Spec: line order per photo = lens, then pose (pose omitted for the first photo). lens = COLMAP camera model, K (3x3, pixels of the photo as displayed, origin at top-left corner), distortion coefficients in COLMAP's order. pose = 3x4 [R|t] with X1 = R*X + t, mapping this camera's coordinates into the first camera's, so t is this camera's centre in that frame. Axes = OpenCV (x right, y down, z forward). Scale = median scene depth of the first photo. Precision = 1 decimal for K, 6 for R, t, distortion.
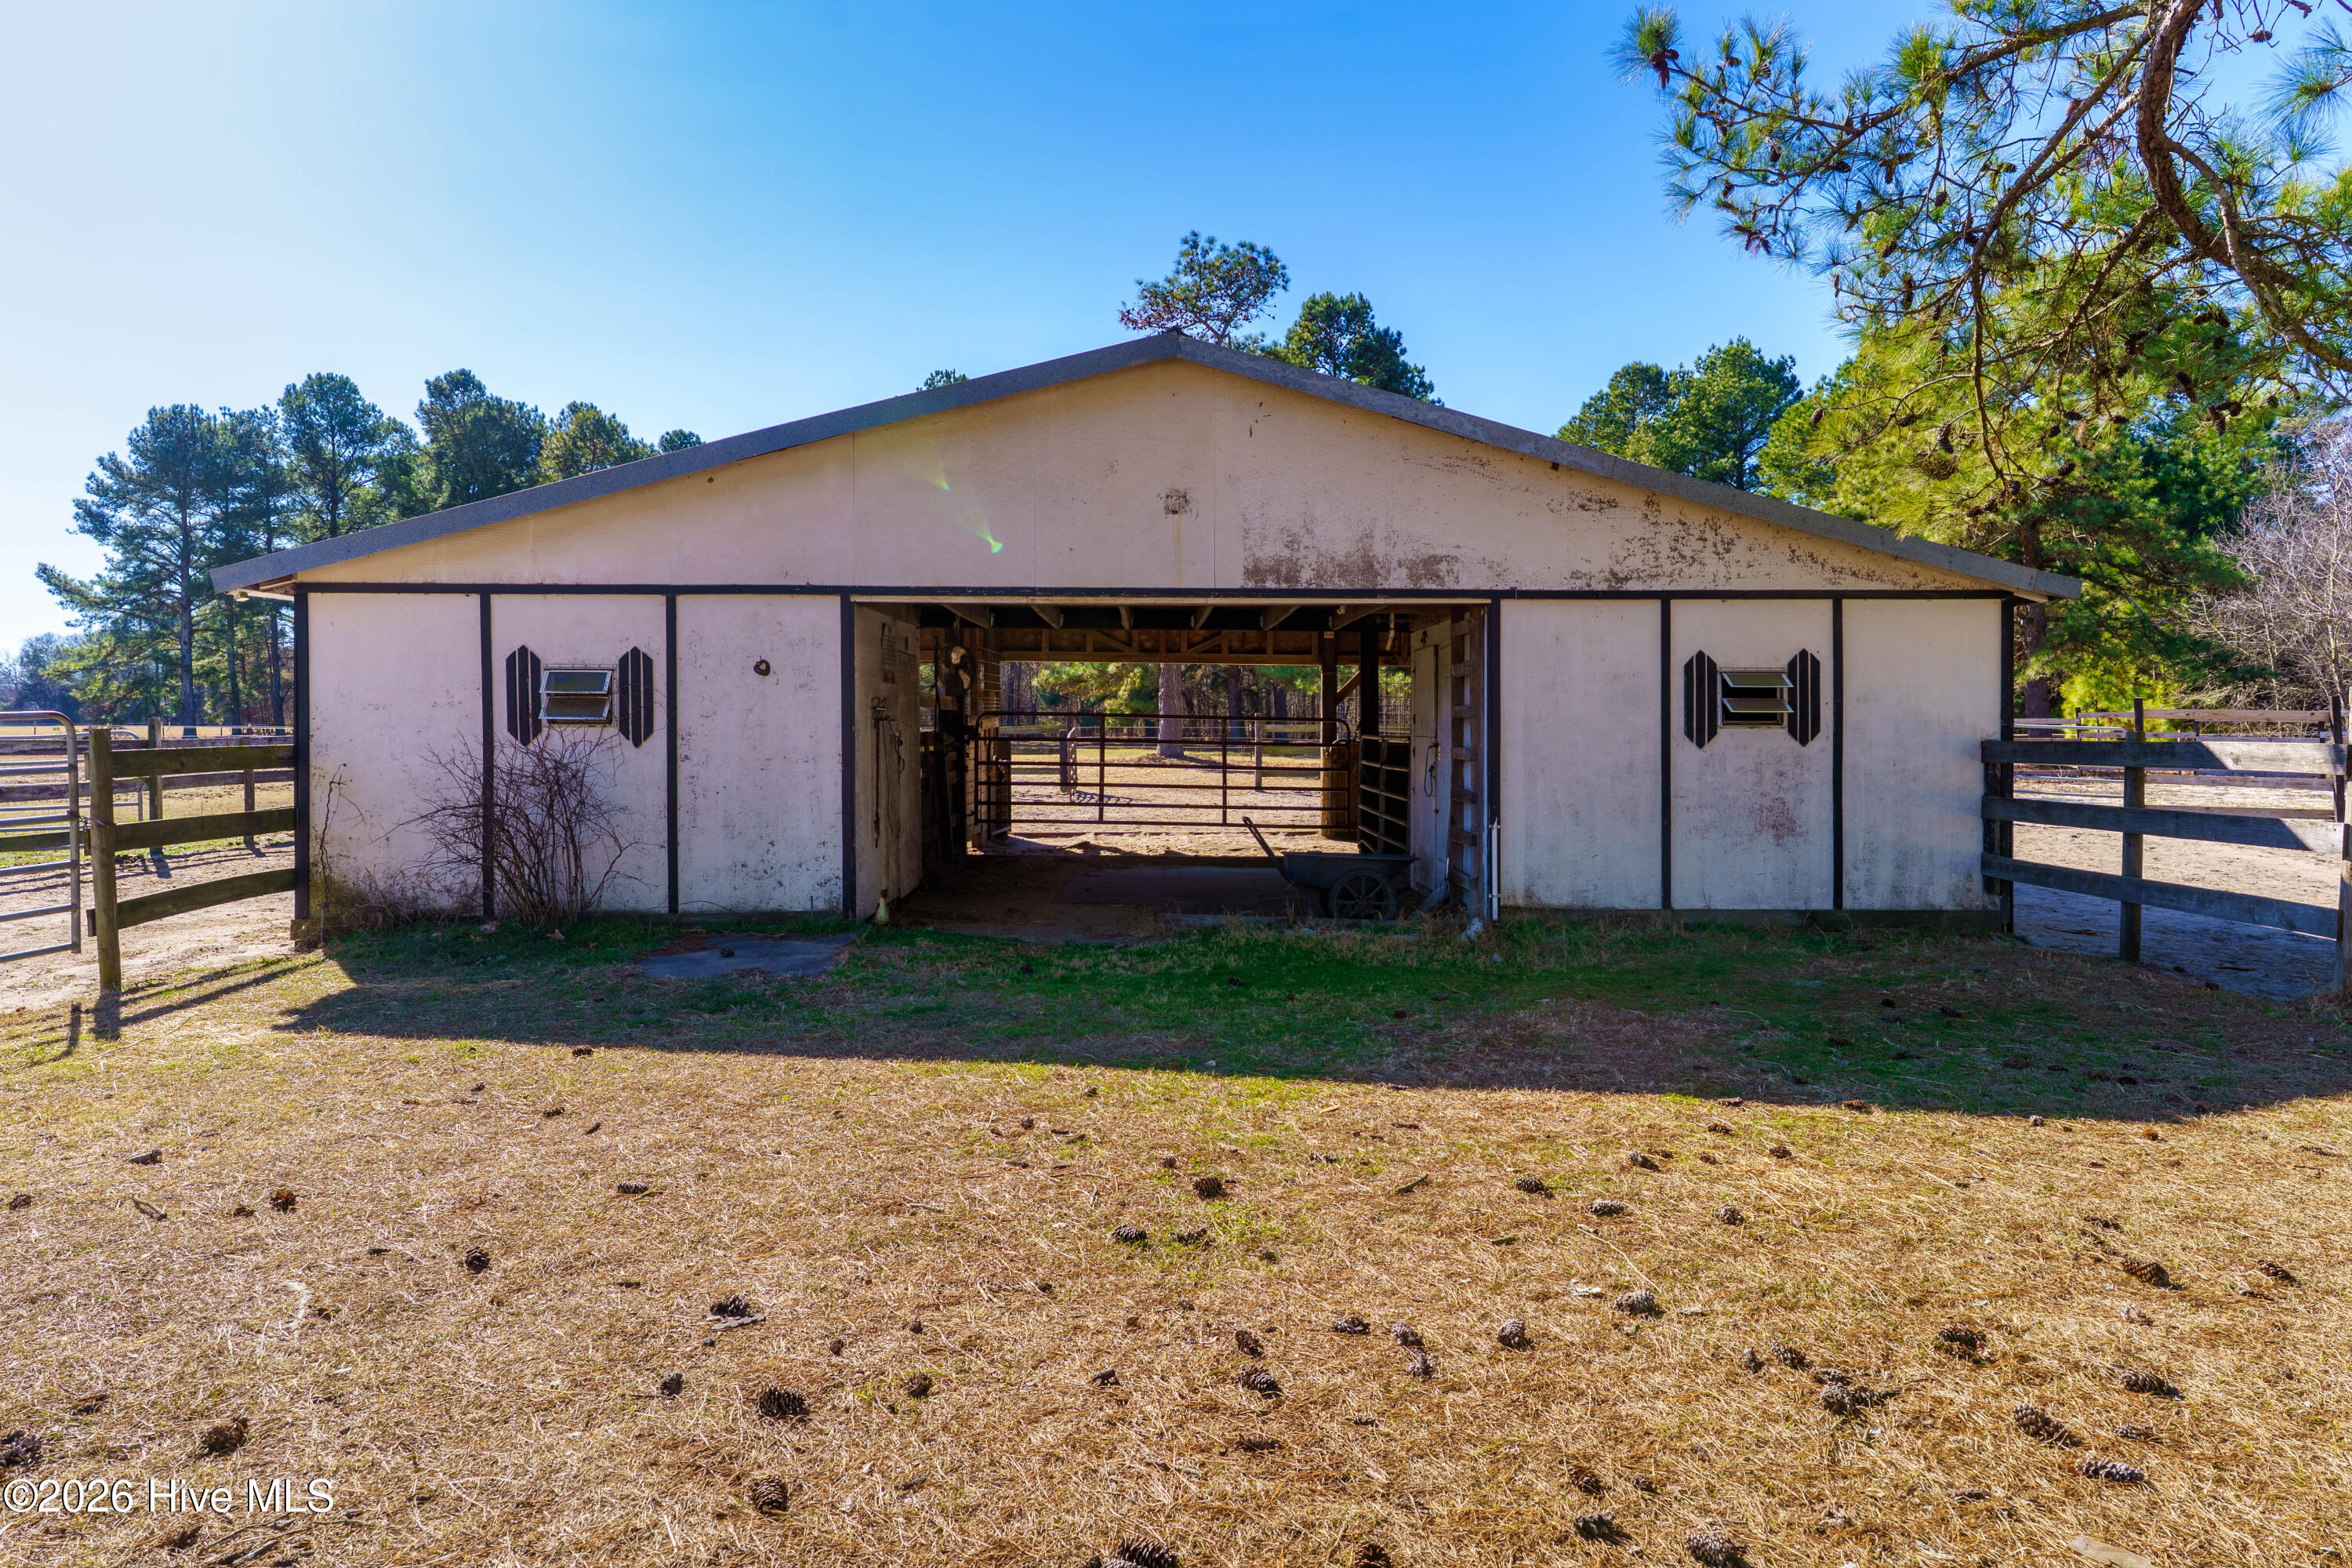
lens RADIAL K [[1471.5, 0, 1216.7], [0, 1471.5, 735.1], [0, 0, 1]] dist [-0.005350, 0.001676]
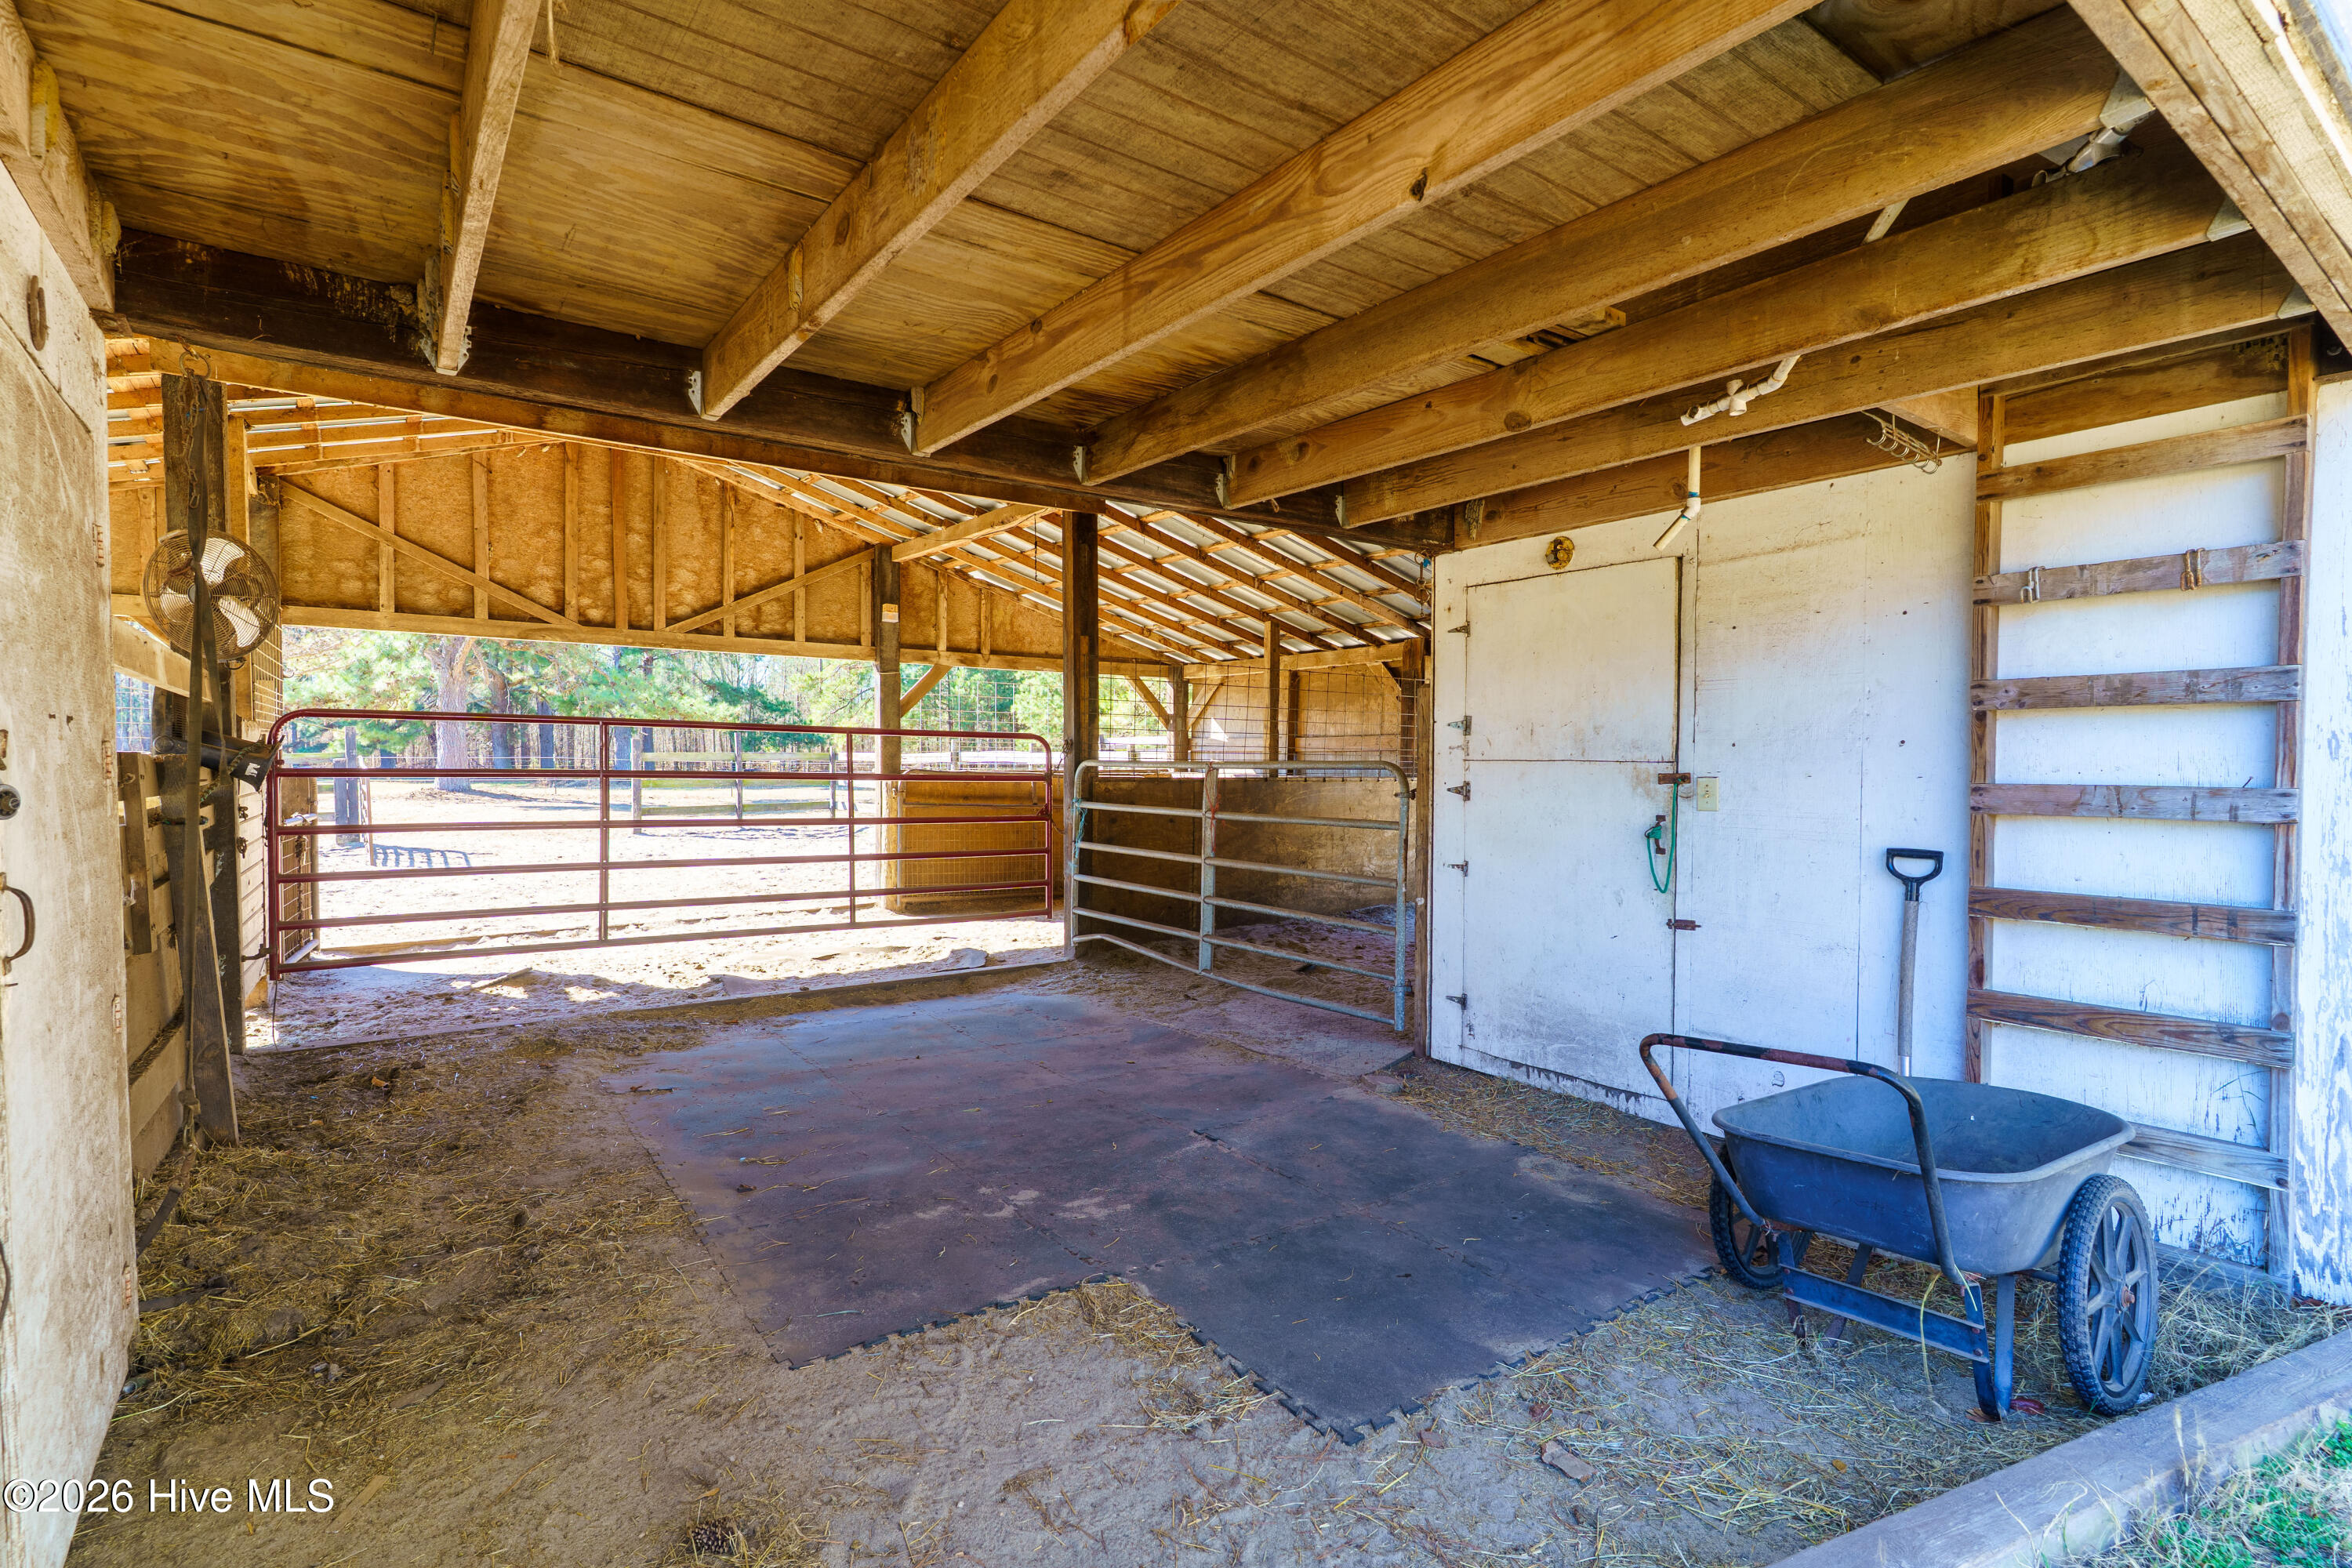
lens RADIAL K [[1137.5, 0, 1183.8], [0, 1137.5, 788.7], [0, 0, 1]] dist [-0.000236, 0.000566]
pose [[0.837431, -0.018404, 0.546234, -0.113402], [0.007505, 0.999726, 0.022179, 0.001565], [-0.546492, -0.014474, 0.837339, 0.538958]]
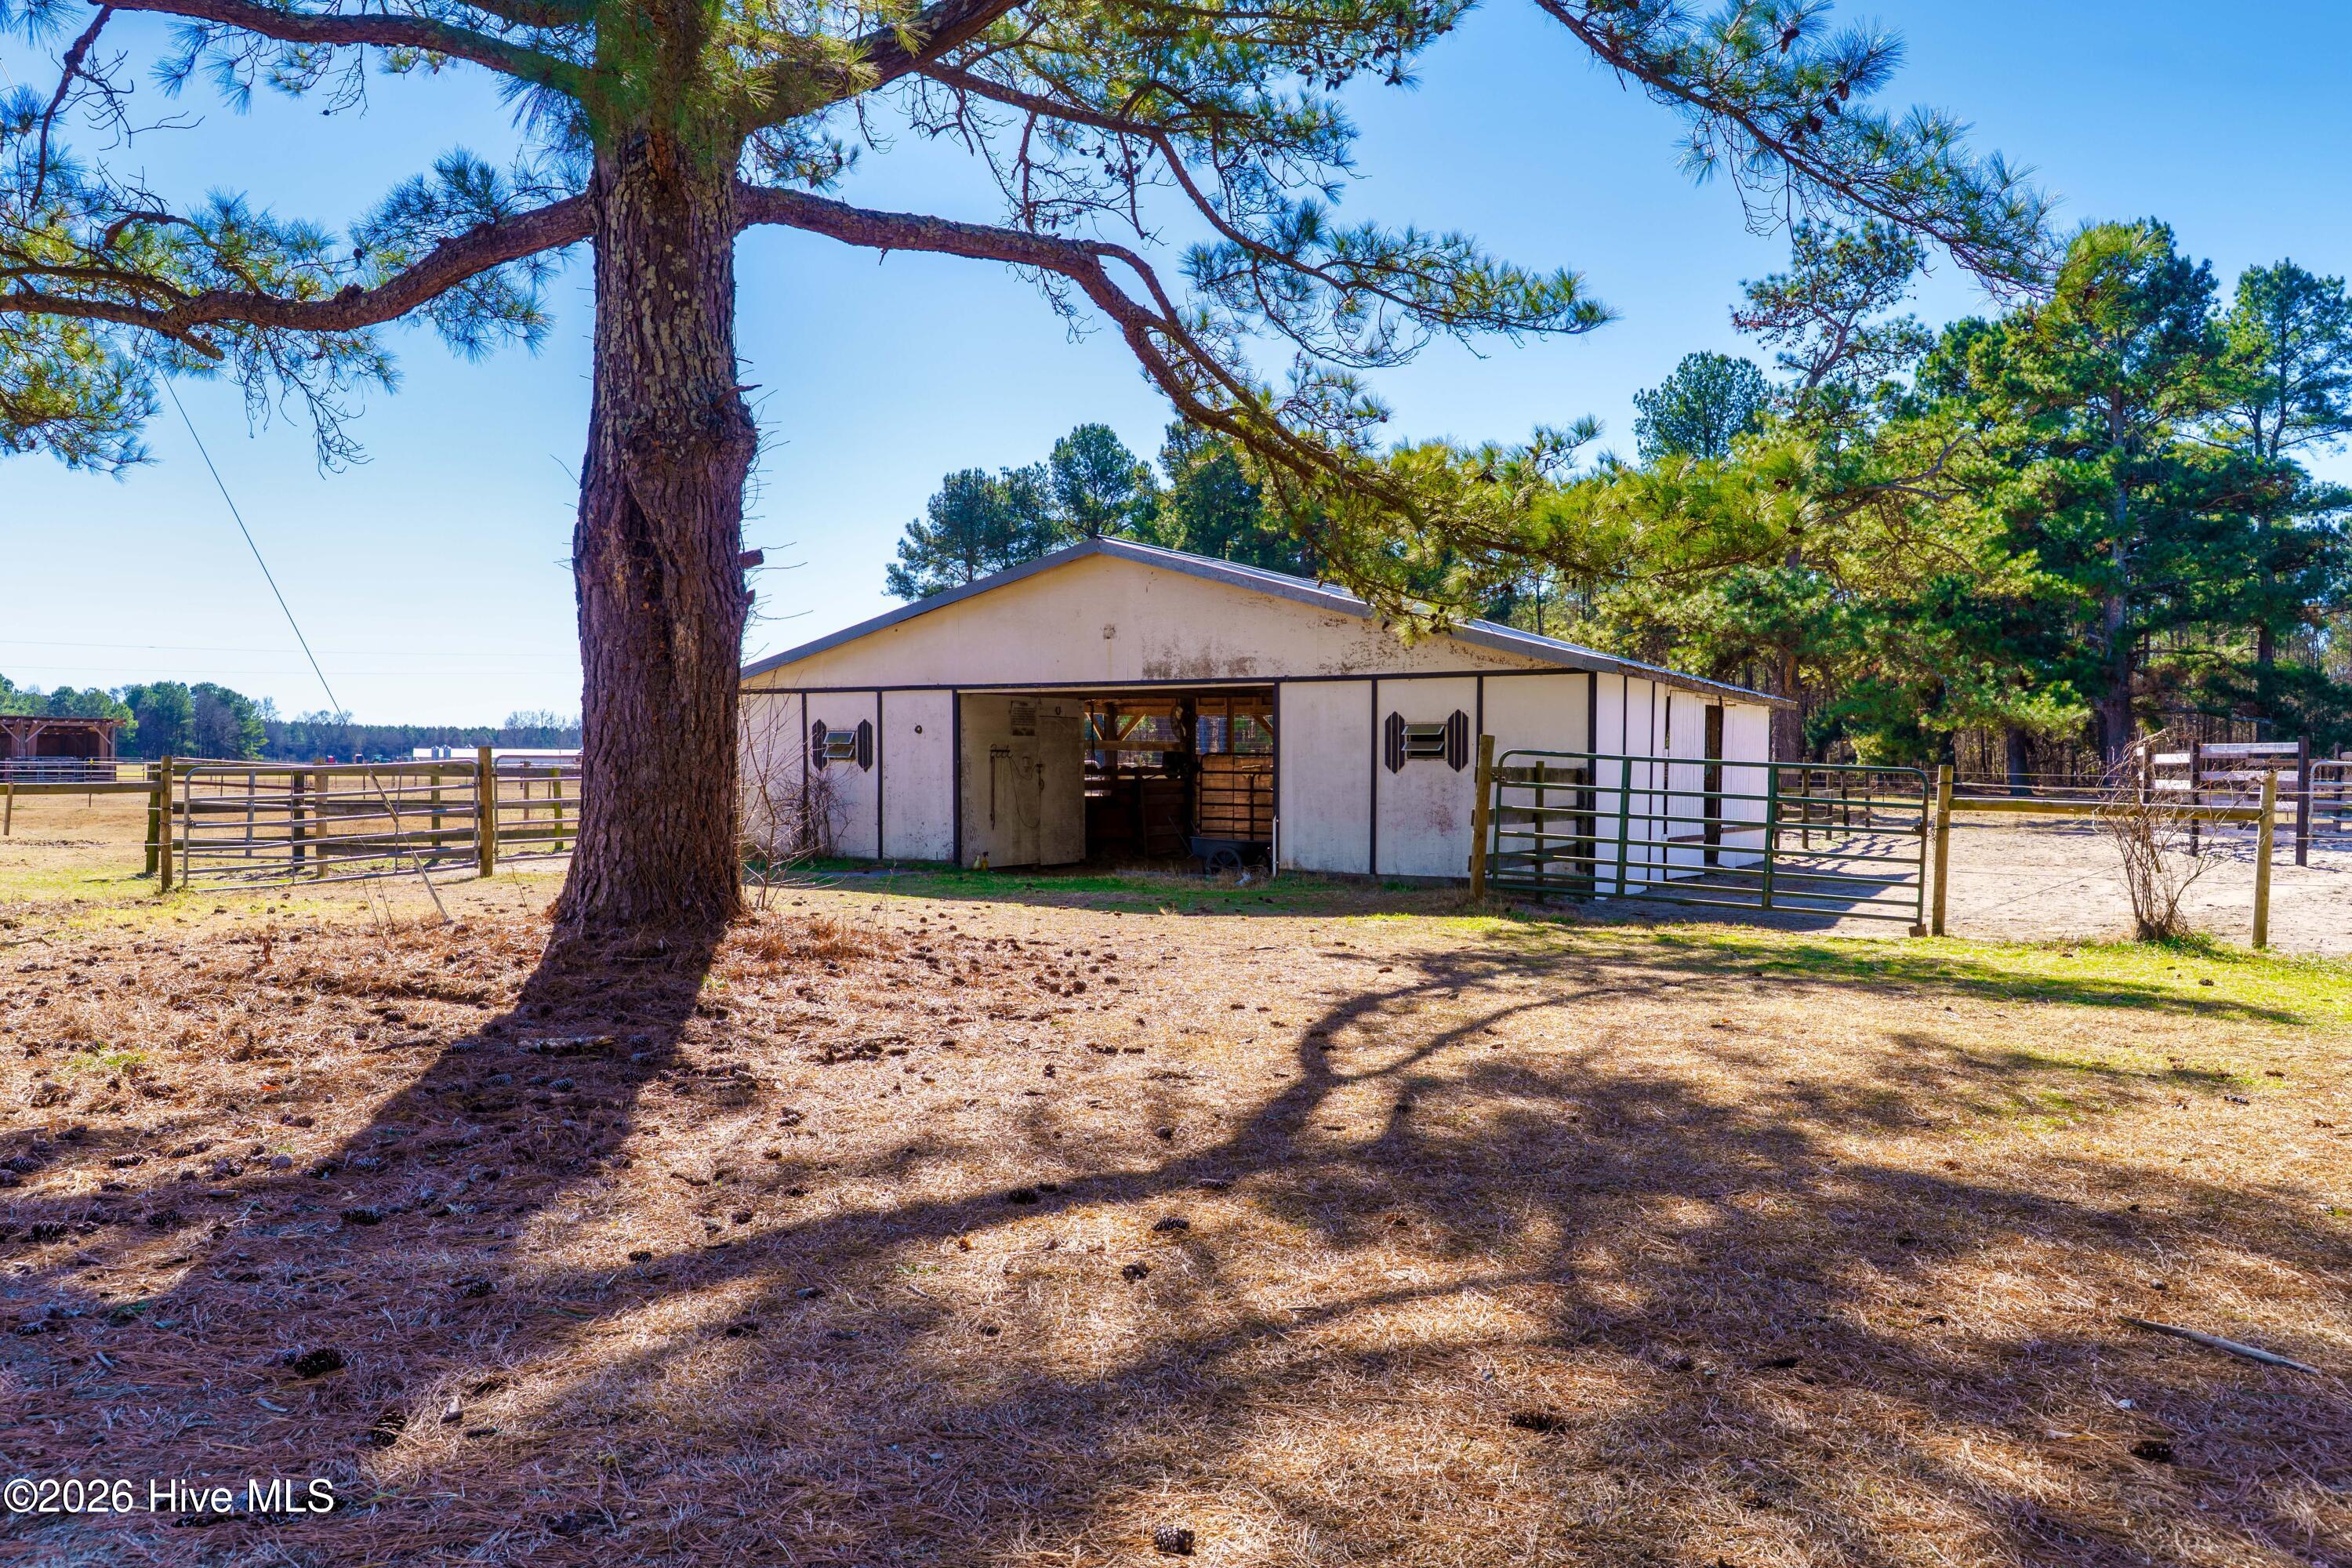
lens RADIAL K [[1851.6, 0, 1175.8], [0, 1851.6, 790.9], [0, 0, 1]] dist [-0.004483, -0.007608]
pose [[0.859859, 0.006101, -0.510496, 1.081884], [-0.004046, 0.999979, 0.005137, 0.017526], [0.510516, -0.002352, 0.859865, -0.789839]]
